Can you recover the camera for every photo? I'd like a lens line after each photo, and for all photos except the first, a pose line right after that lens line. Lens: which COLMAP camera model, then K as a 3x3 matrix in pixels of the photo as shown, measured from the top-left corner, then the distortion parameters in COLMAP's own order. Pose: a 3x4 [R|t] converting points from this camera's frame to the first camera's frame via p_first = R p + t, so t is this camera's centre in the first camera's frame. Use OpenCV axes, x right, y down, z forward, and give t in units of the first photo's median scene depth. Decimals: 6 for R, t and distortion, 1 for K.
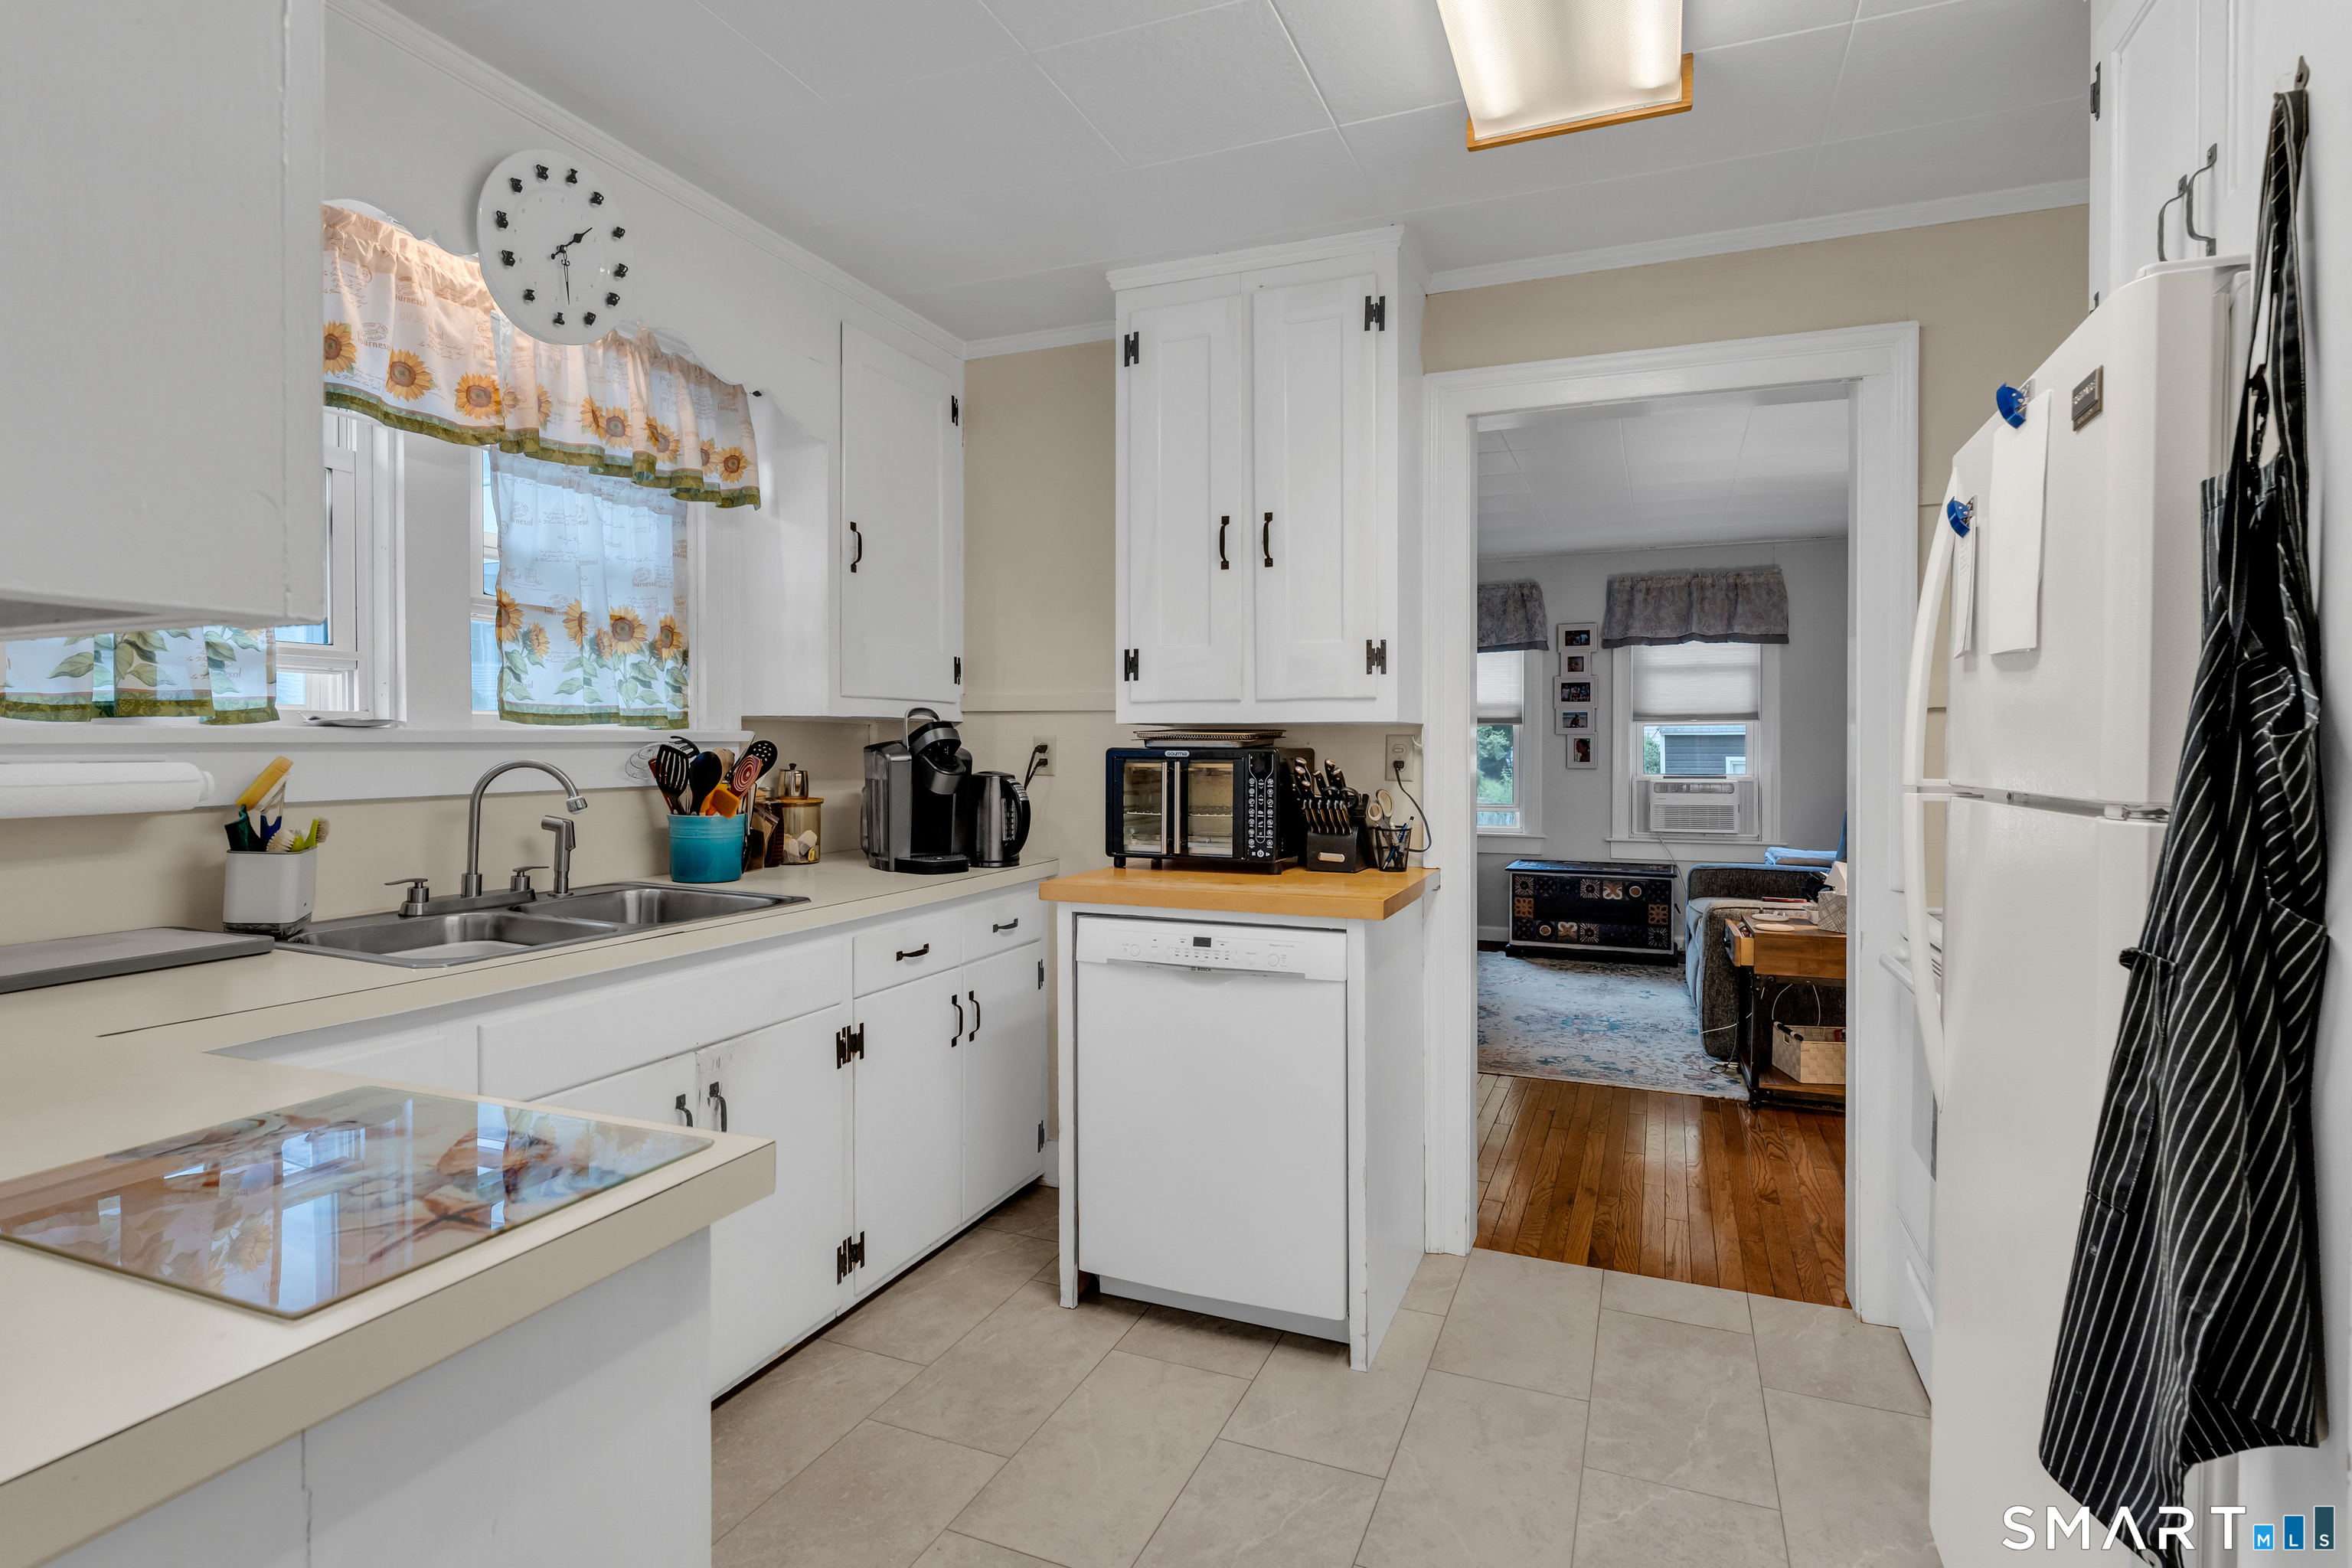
lens RADIAL K [[1181.3, 0, 1170.8], [0, 1181.3, 764.6], [0, 0, 1]] dist [0.001427, 0.000109]
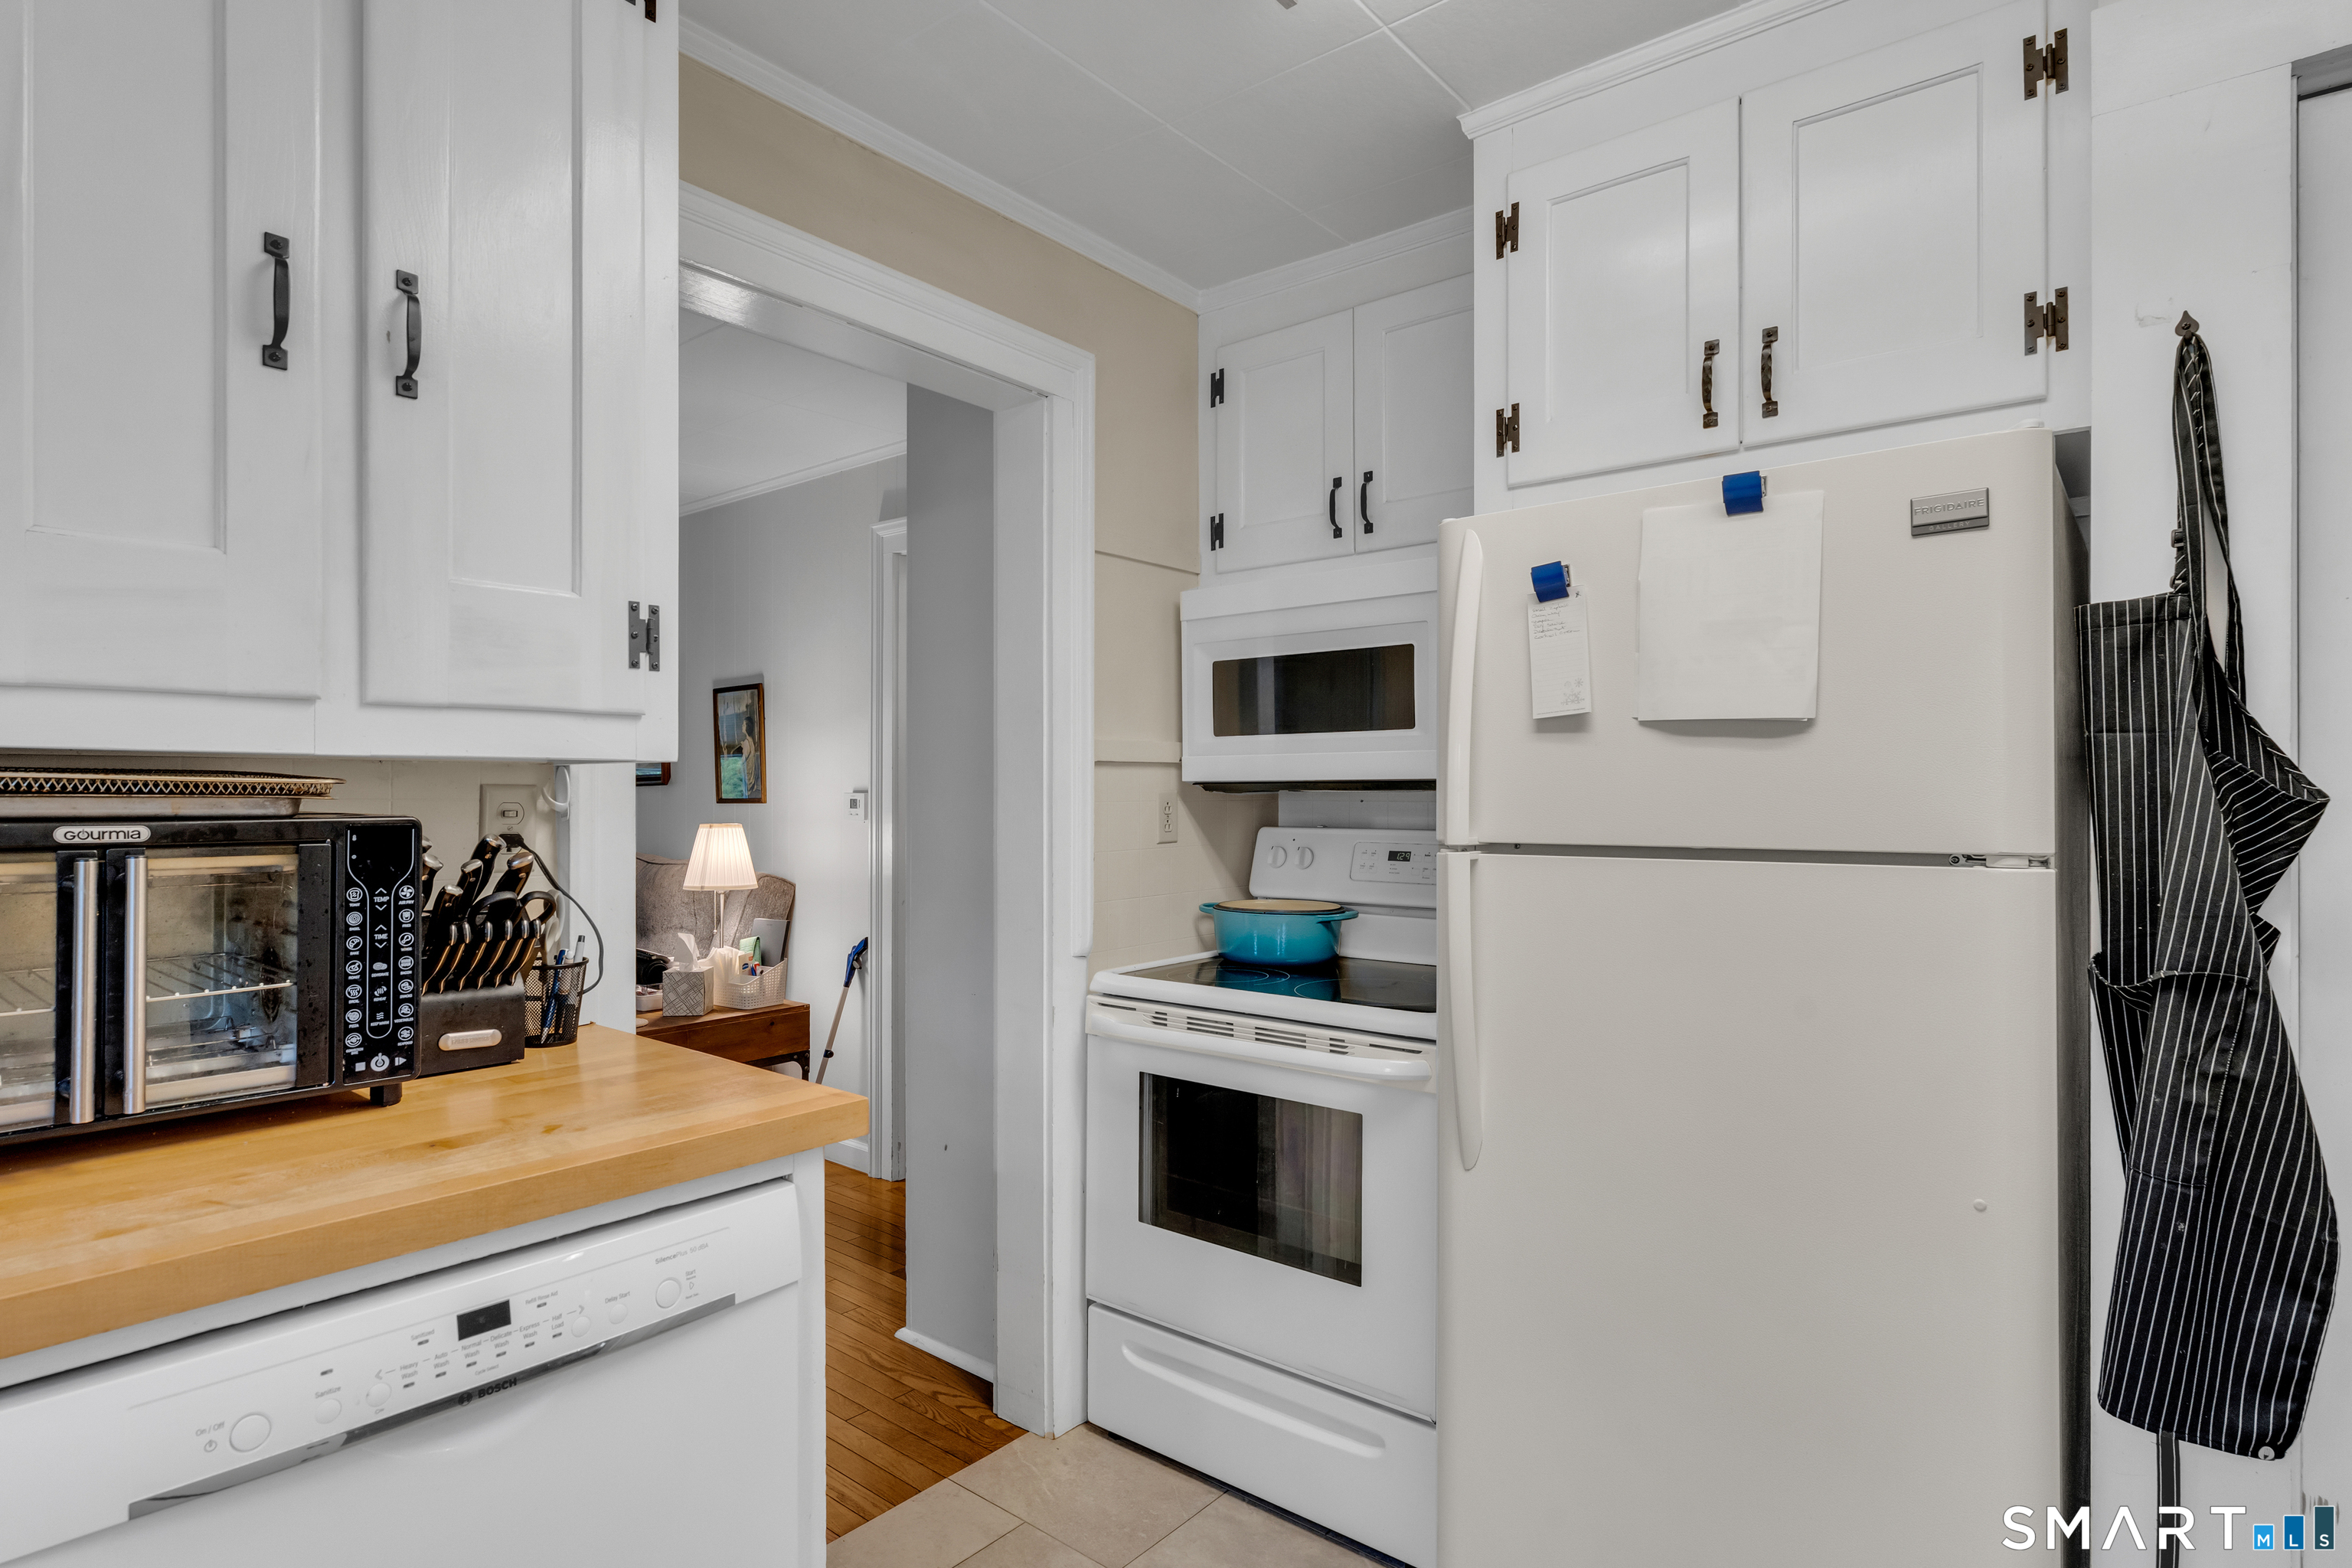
lens RADIAL K [[1220.2, 0, 1176.0], [0, 1220.2, 784.0], [0, 0, 1]] dist [0.001141, 0.000321]
pose [[0.289057, 0.005451, 0.957296, -0.105646], [0.015337, 0.999829, -0.010324, -0.006511], [-0.957189, 0.017666, 0.288924, 0.239832]]
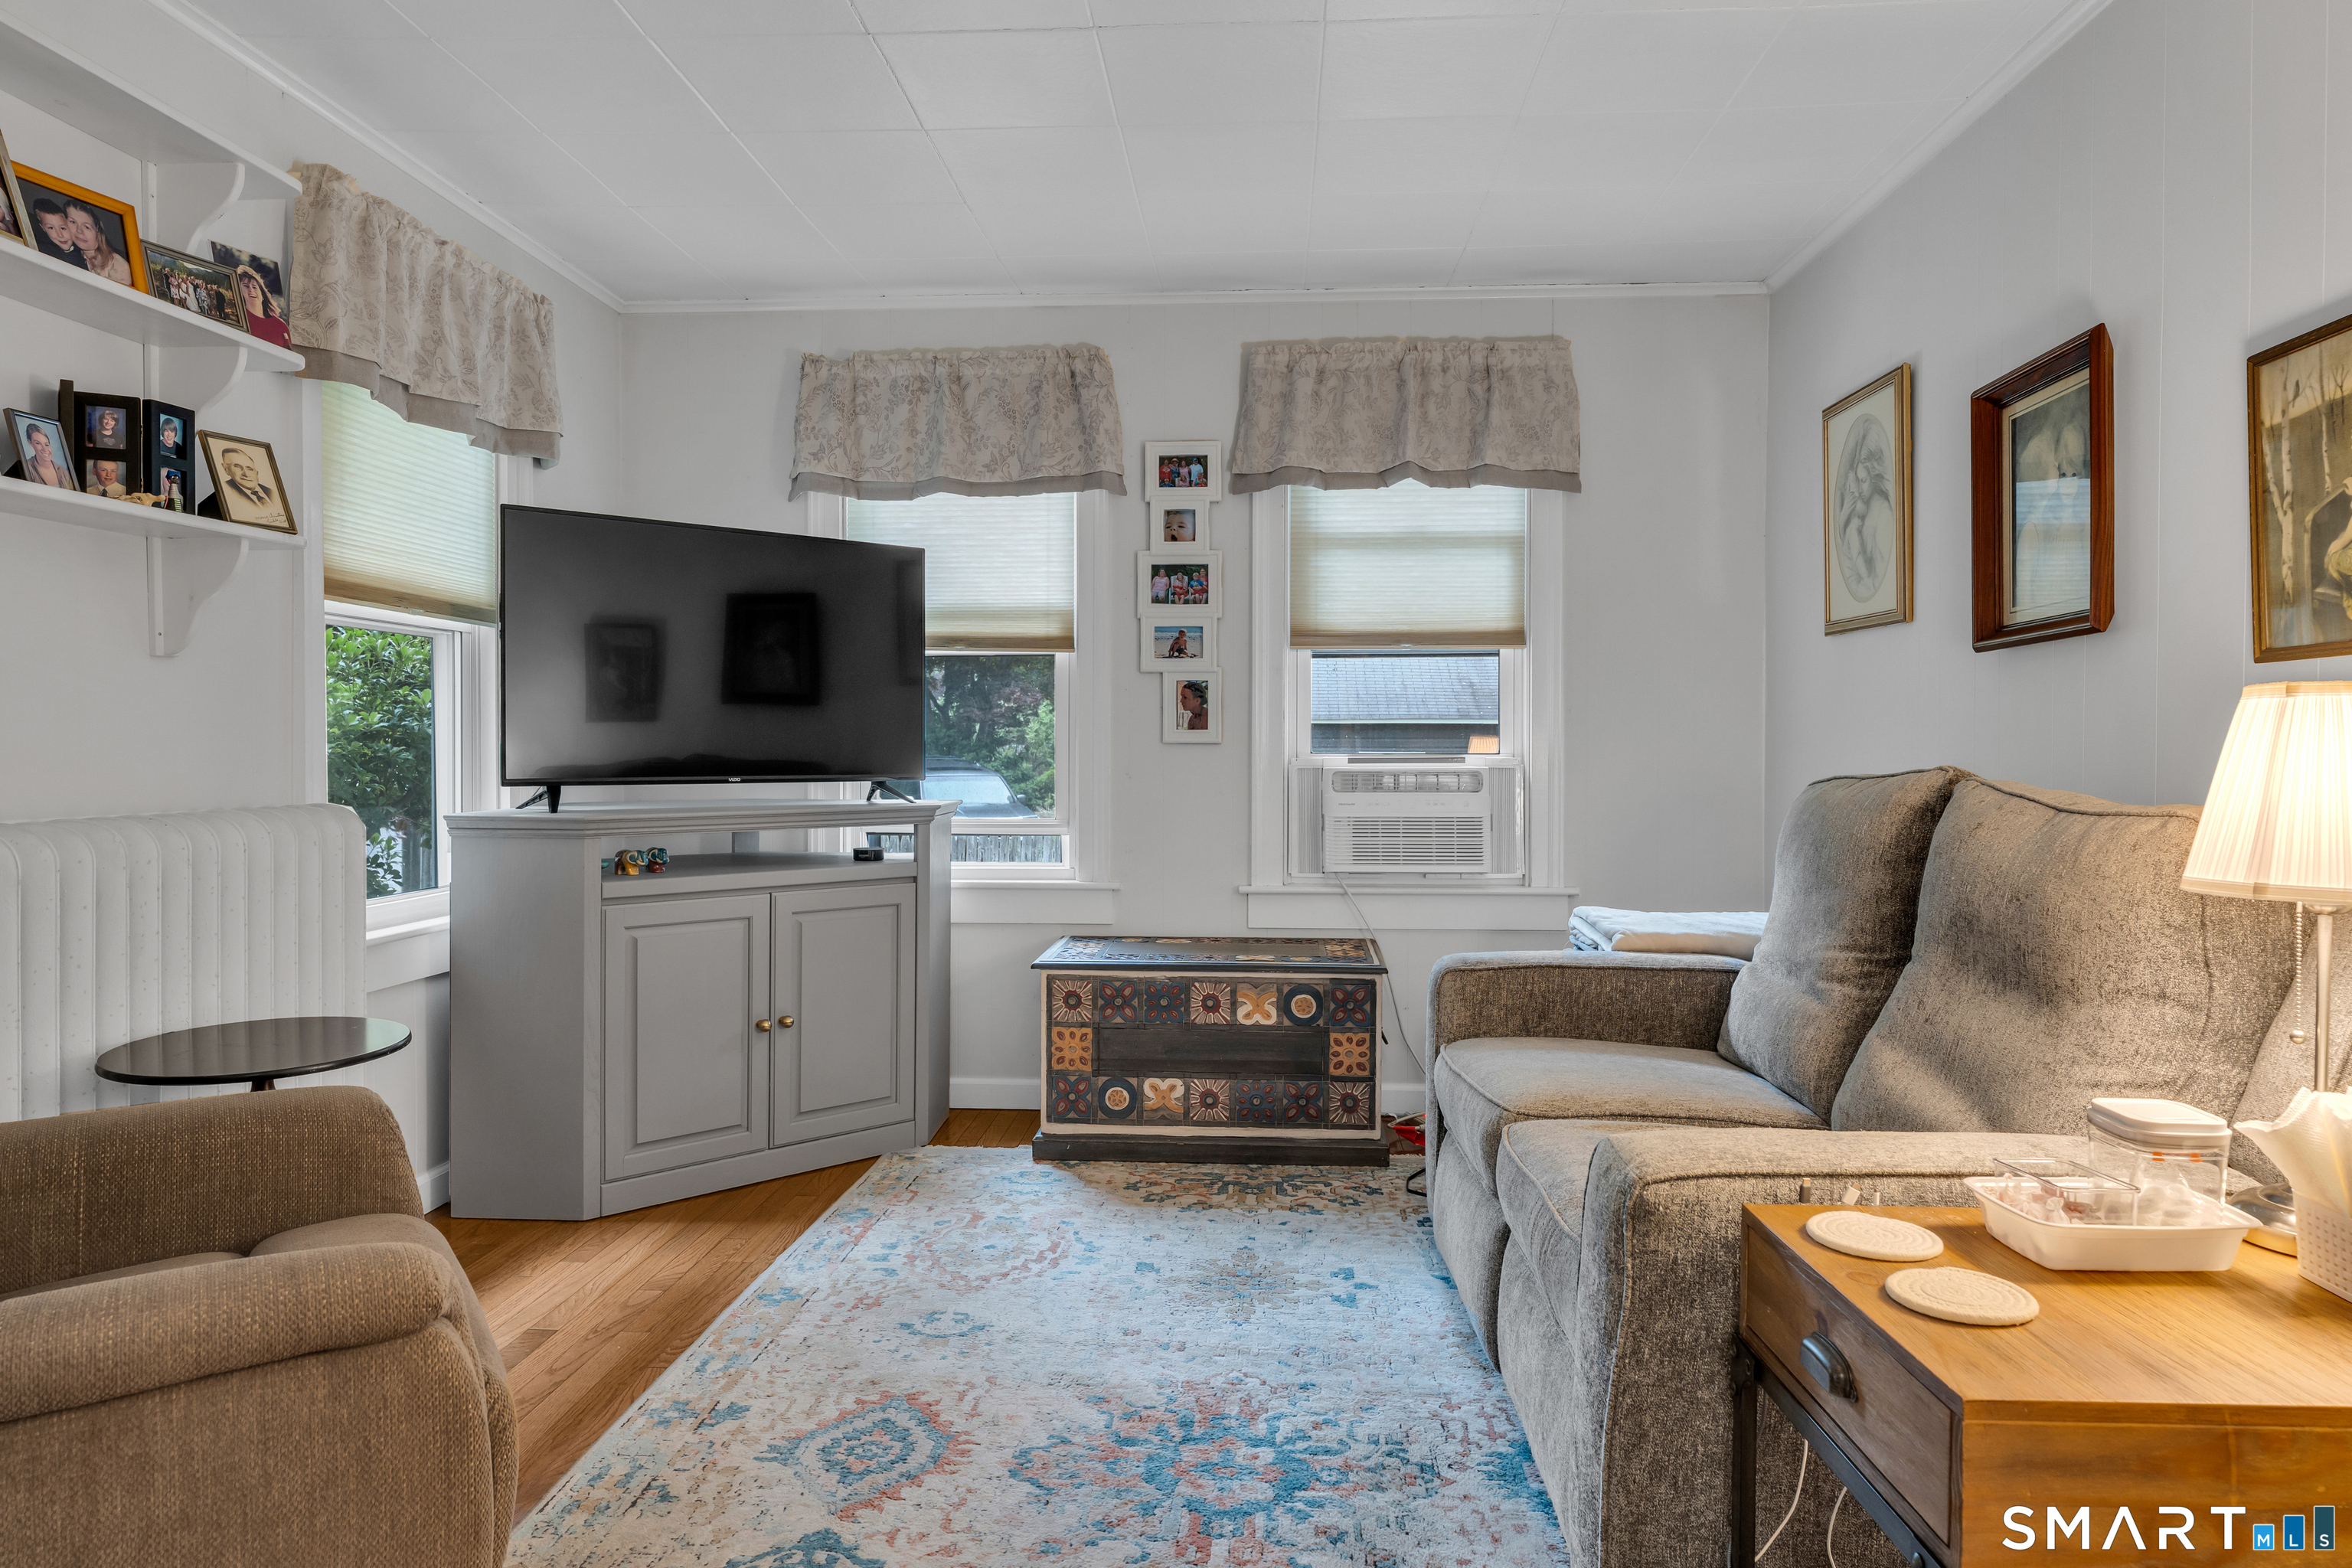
lens RADIAL K [[1442.0, 0, 1175.9], [0, 1442.0, 760.9], [0, 0, 1]] dist [0.001212, 0.000405]
pose [[0.946290, 0.001107, 0.323318, 0.158987], [0.001179, 0.999976, -0.006874, 0.015225], [-0.323317, 0.006886, 0.946266, 0.467604]]
